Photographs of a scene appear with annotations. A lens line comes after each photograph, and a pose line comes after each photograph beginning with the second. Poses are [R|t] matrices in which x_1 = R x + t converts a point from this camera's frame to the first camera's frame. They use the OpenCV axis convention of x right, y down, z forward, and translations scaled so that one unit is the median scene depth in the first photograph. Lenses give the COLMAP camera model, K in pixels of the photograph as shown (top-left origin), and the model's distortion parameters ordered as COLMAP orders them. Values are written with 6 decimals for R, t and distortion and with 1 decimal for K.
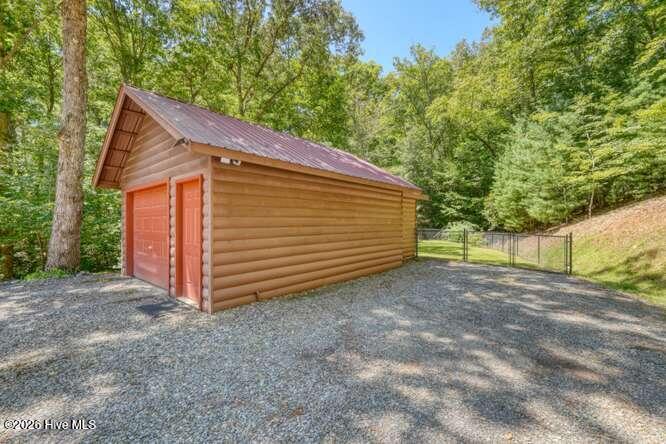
lens RADIAL K [[281.7, 0, 335.1], [0, 281.7, 221.7], [0, 0, 1]] dist [-0.003410, 0.000278]
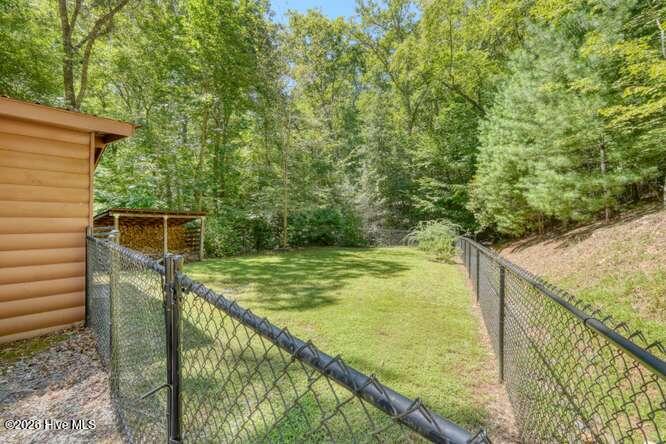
lens RADIAL K [[281.7, 0, 330.4], [0, 281.7, 223.6], [0, 0, 1]] dist [-0.003410, 0.000278]
pose [[0.997102, -0.000512, -0.076076, 0.304818], [0.000842, 0.999990, 0.004318, 0.007397], [0.076073, -0.004370, 0.997093, 0.381668]]
